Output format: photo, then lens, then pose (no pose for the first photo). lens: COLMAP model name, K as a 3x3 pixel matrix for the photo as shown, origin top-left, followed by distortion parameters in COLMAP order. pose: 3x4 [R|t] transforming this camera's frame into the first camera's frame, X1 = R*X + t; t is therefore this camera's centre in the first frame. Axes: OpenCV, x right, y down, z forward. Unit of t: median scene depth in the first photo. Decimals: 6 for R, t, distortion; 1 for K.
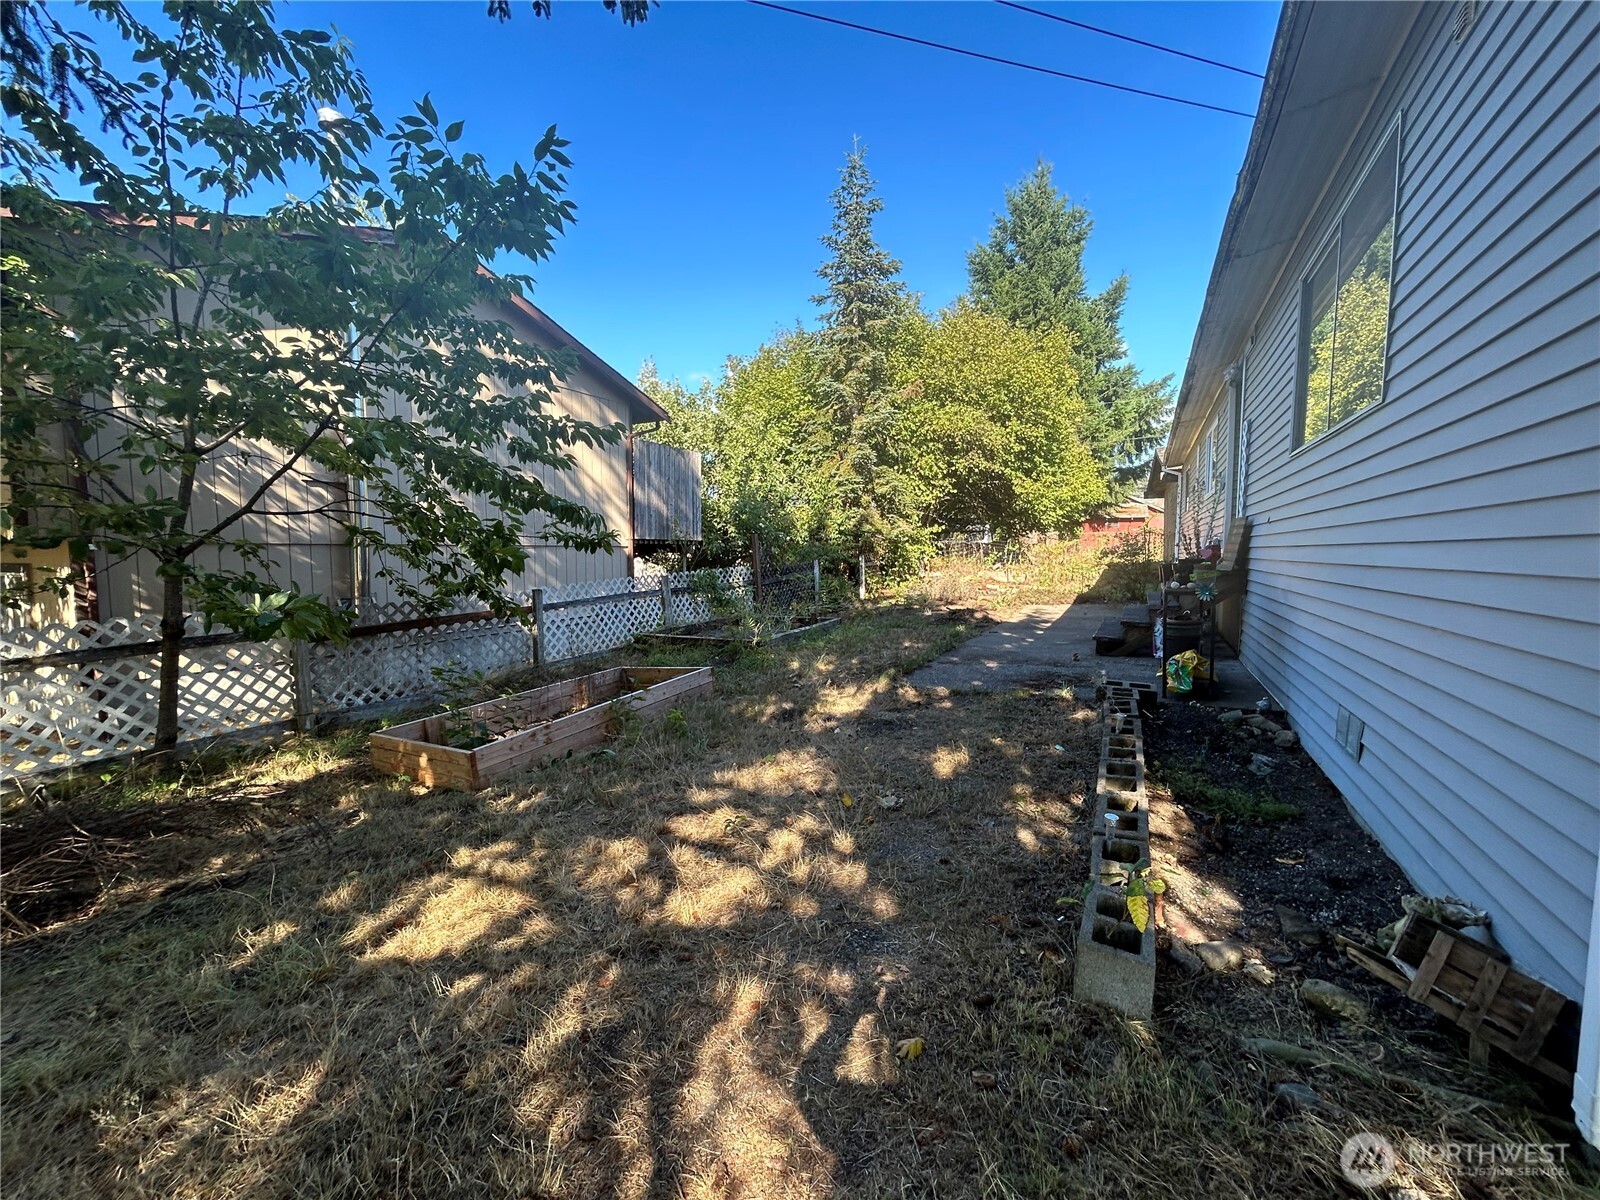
lens RADIAL K [[641.6, 0, 803.1], [0, 641.6, 604.2], [0, 0, 1]] dist [0.000042, 0.000181]
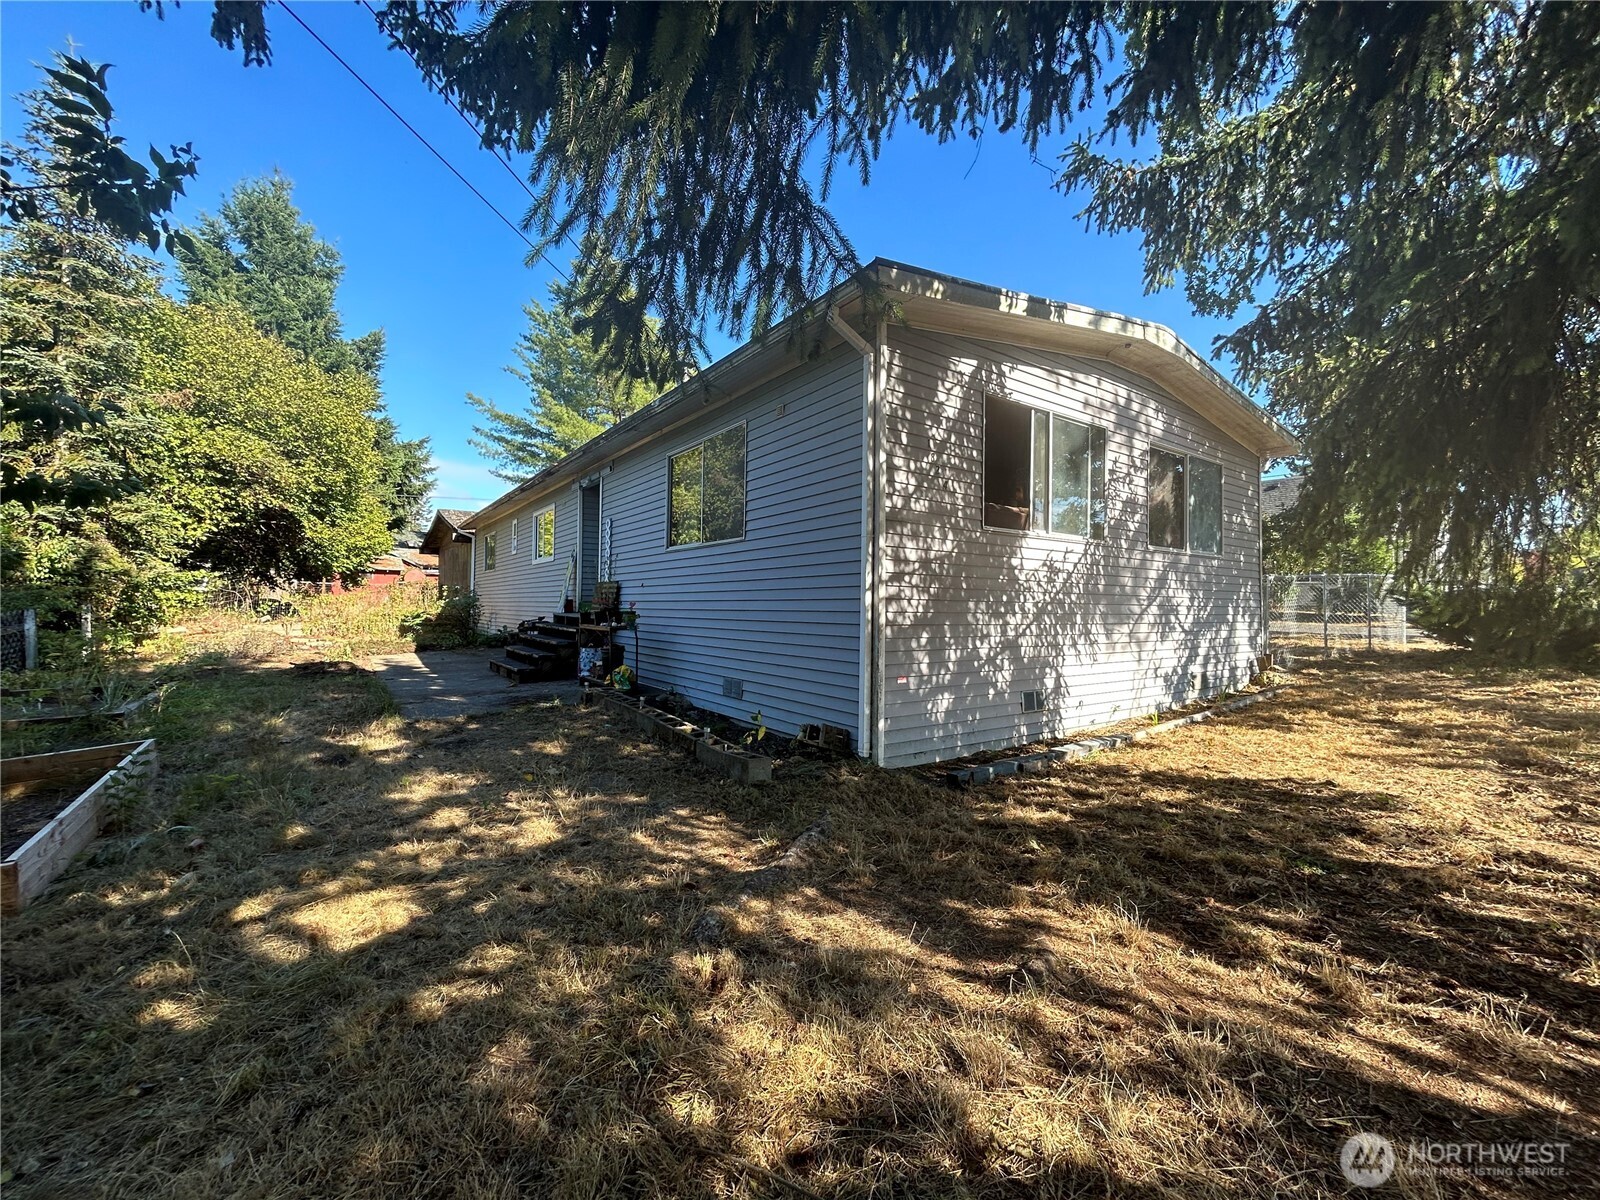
lens RADIAL K [[653.0, 0, 797.5], [0, 653.0, 597.3], [0, 0, 1]] dist [-0.000155, 0.000923]
pose [[0.464688, 0.022142, 0.885198, -0.186656], [0.060995, 0.996512, -0.056946, 0.006468], [-0.883371, 0.080455, 0.461717, -0.039415]]
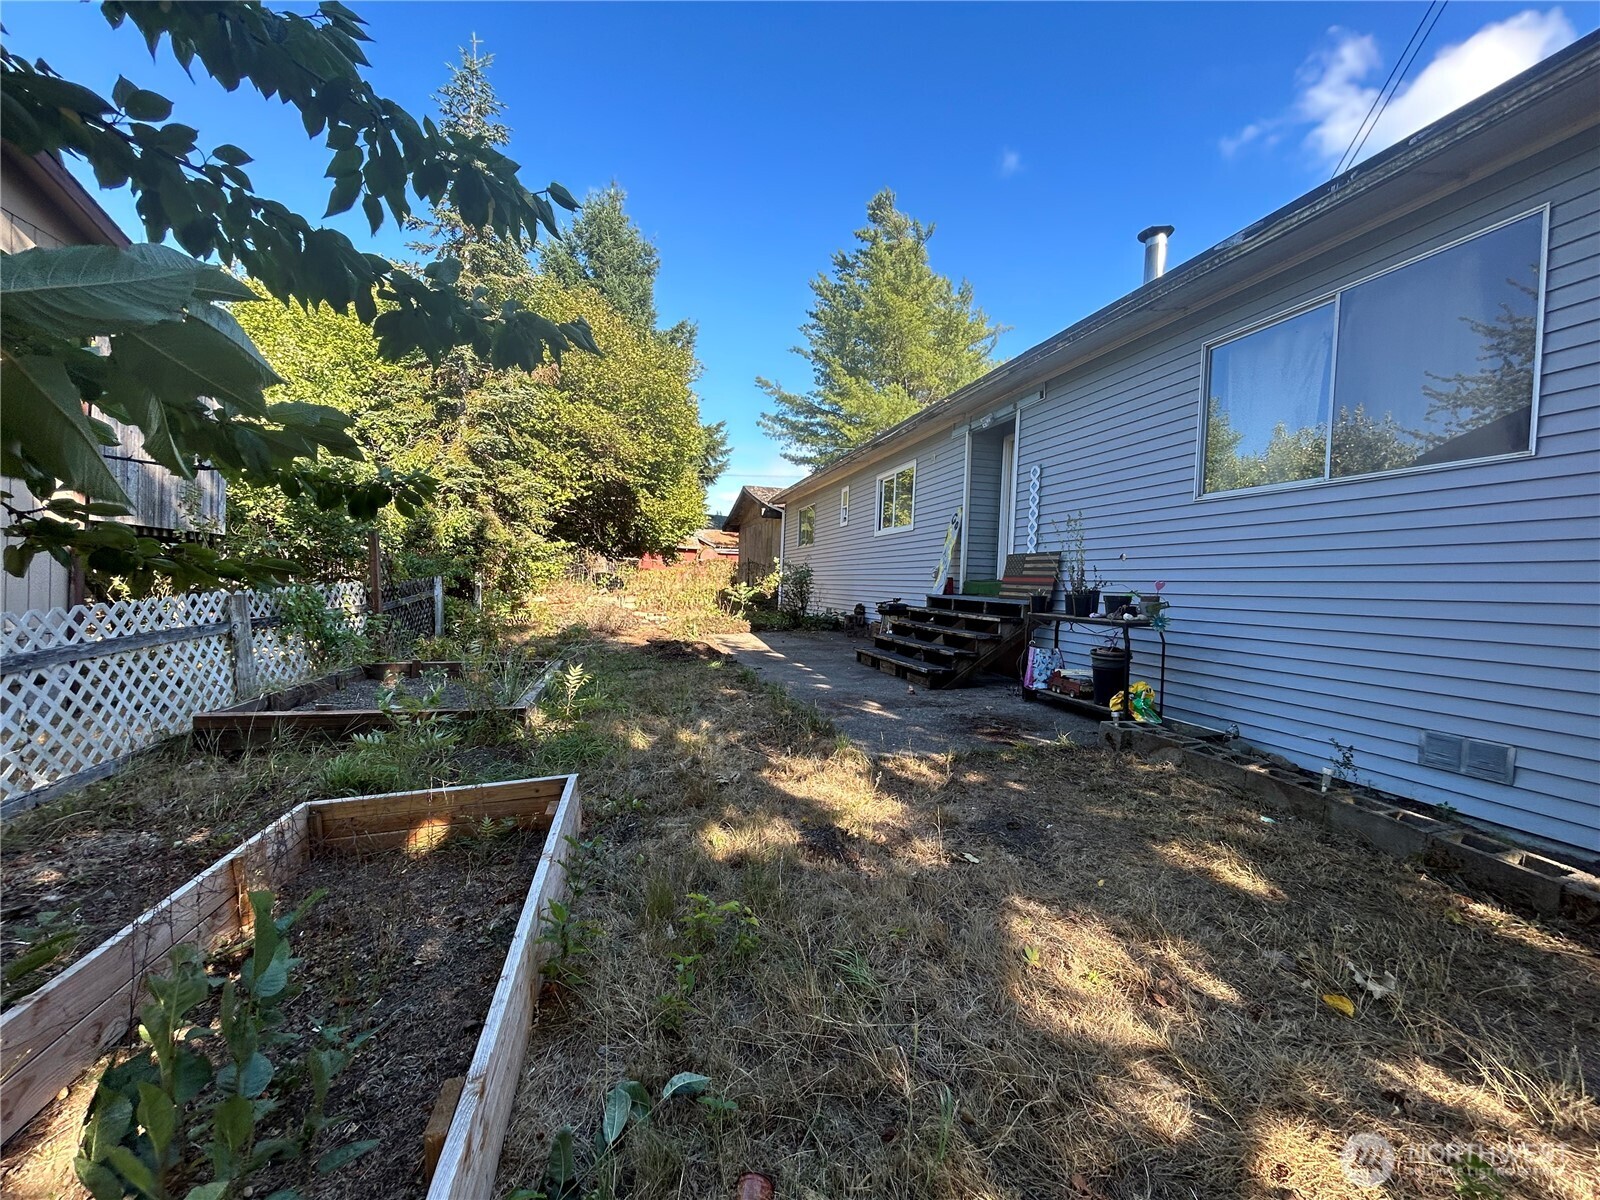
lens RADIAL K [[653.0, 0, 797.5], [0, 653.0, 597.3], [0, 0, 1]] dist [-0.000155, 0.000923]
pose [[0.749664, 0.021125, 0.661481, -0.136142], [0.012526, 0.998858, -0.046096, -0.006229], [-0.661700, 0.042843, 0.748544, 0.177049]]
